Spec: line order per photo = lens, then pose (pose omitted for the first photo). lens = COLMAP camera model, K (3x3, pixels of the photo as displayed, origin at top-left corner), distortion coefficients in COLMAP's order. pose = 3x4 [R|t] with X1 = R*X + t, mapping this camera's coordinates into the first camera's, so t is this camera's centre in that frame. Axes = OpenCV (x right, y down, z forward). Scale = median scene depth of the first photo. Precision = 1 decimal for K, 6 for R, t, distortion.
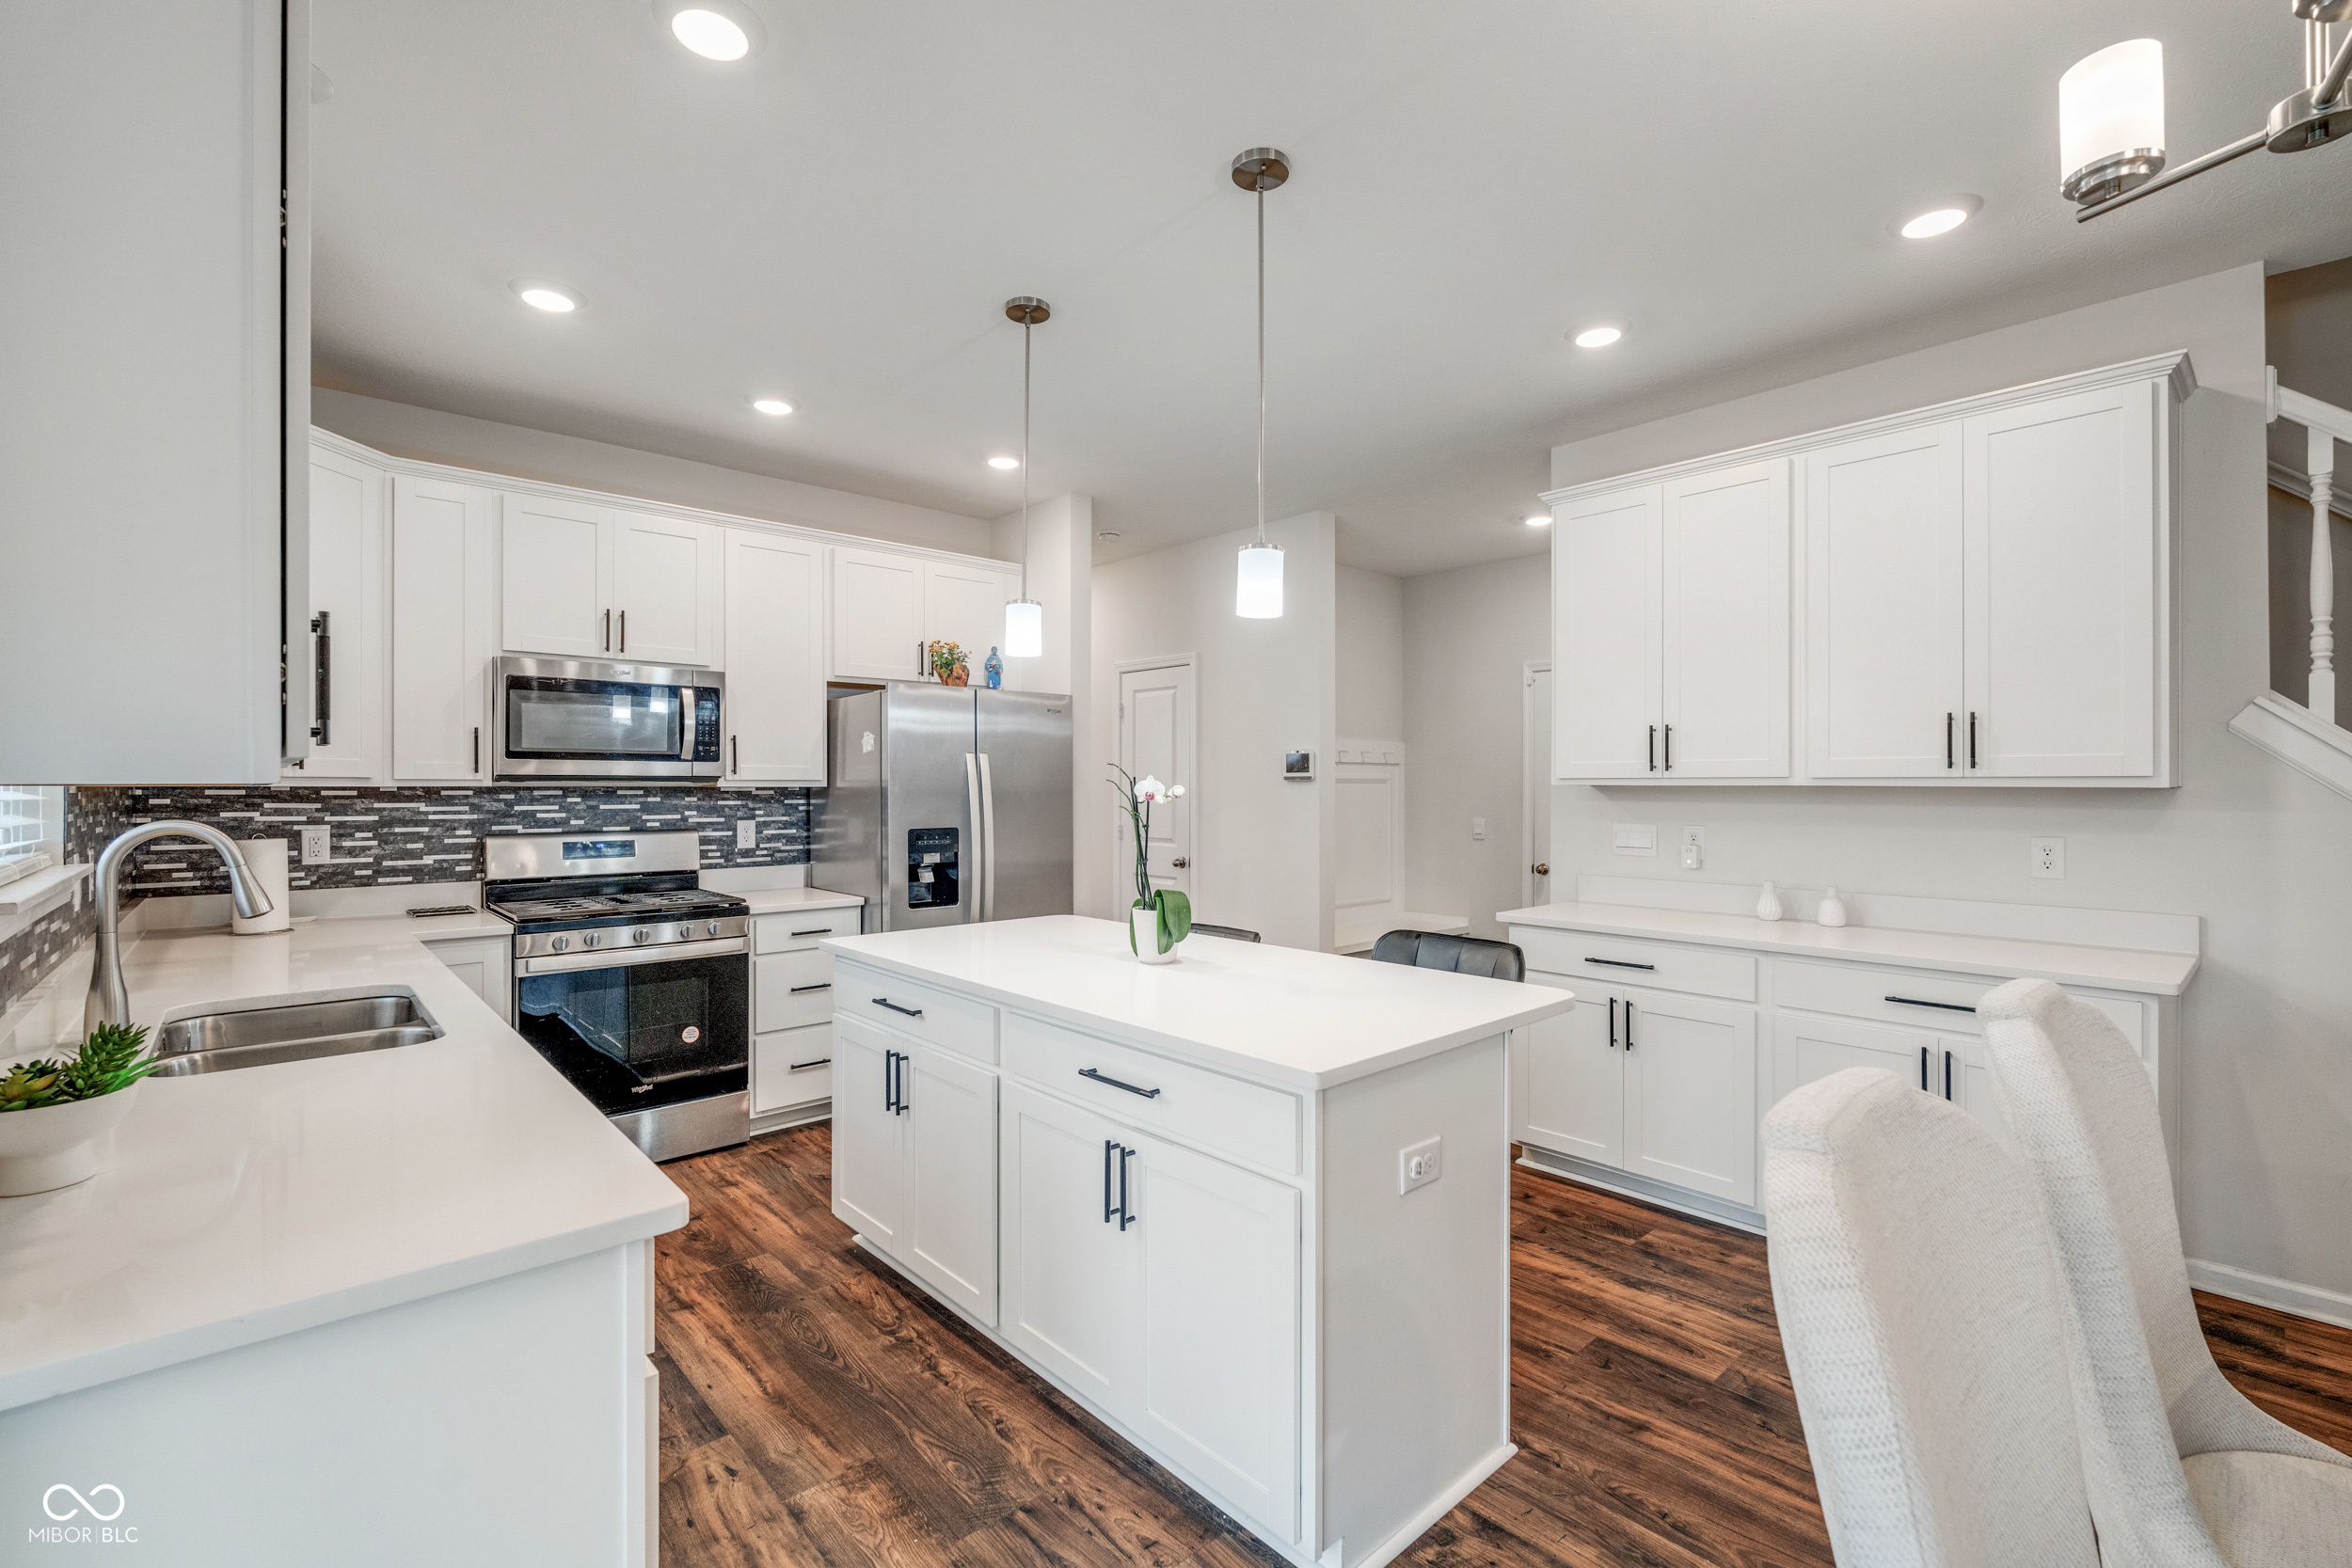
lens RADIAL K [[1029.0, 0, 1175.6], [0, 1029.0, 799.2], [0, 0, 1]] dist [-0.004241, 0.000466]
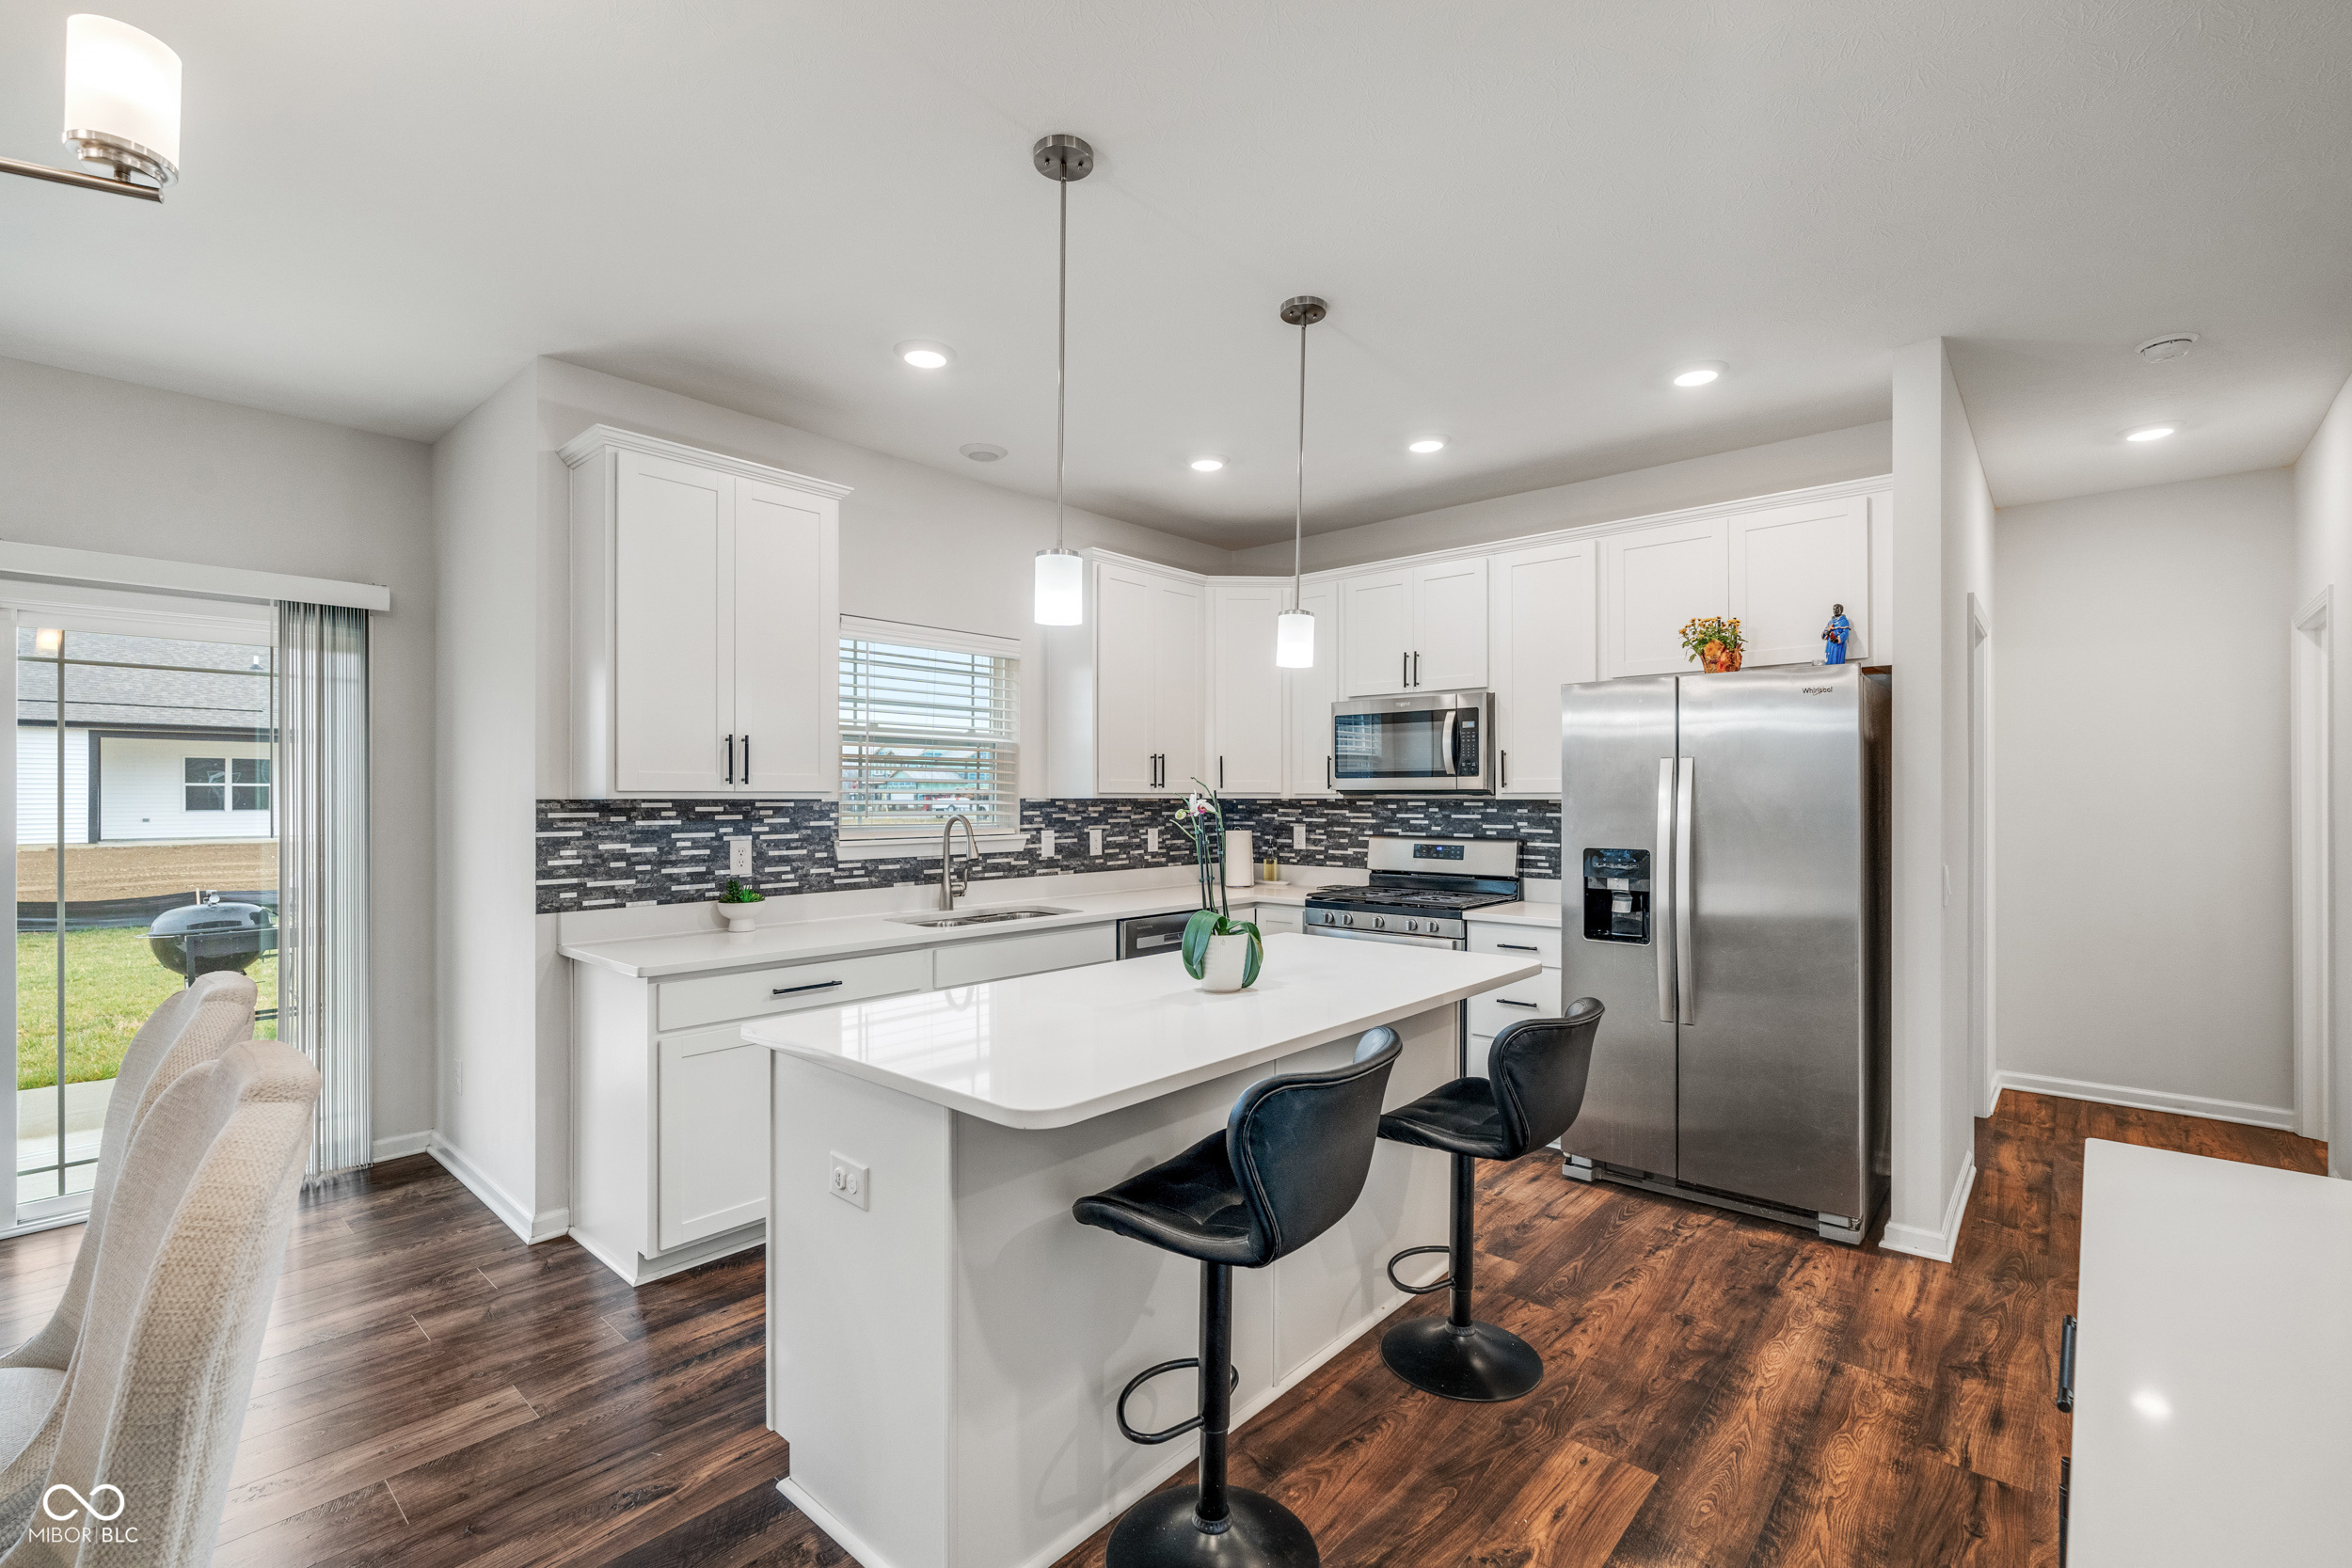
lens RADIAL K [[1029.0, 0, 1208.6], [0, 1029.0, 815.9], [0, 0, 1]] dist [-0.004241, 0.000466]
pose [[0.112235, 0.017818, -0.993522, 0.635893], [-0.013792, 0.999771, 0.016372, -0.009131], [0.993586, 0.011865, 0.112455, 0.642128]]
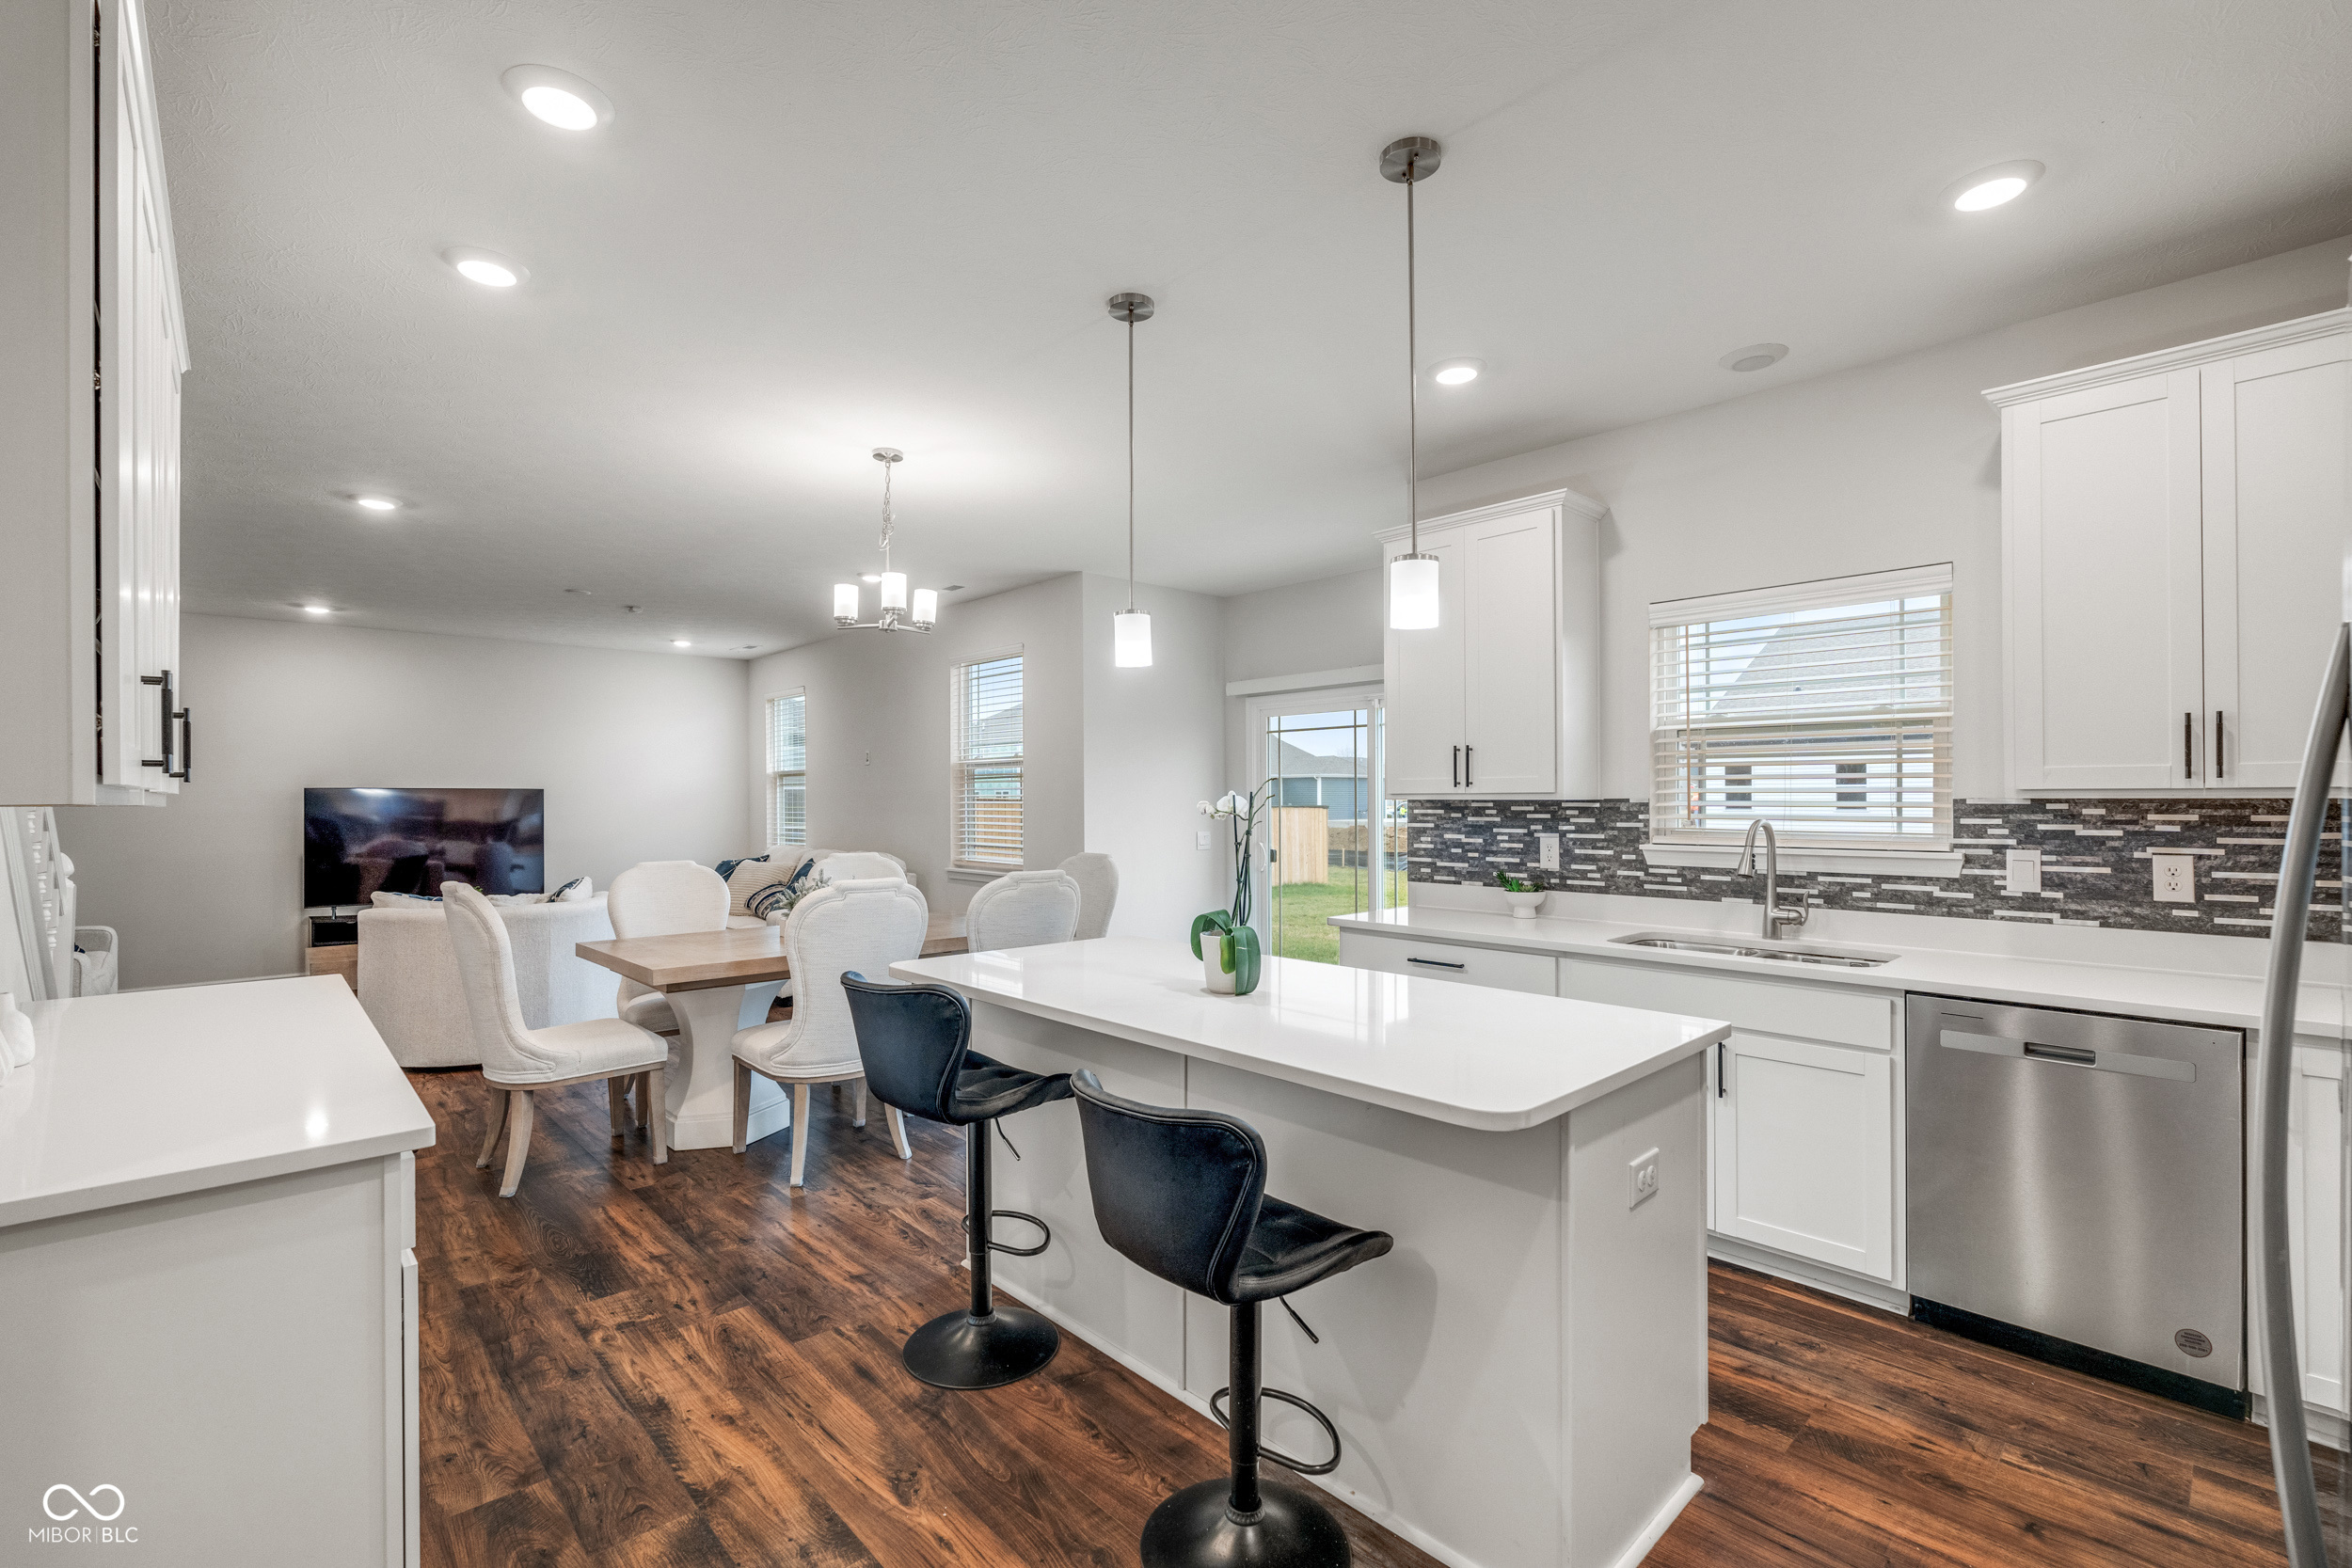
lens RADIAL K [[1029.0, 0, 1138.6], [0, 1029.0, 815.9], [0, 0, 1]] dist [-0.004241, 0.000466]
pose [[-0.999743, 0.003313, 0.022422, 0.028960], [0.004006, 0.999514, 0.030910, -0.020850], [-0.022309, 0.030992, -0.999271, 1.381006]]
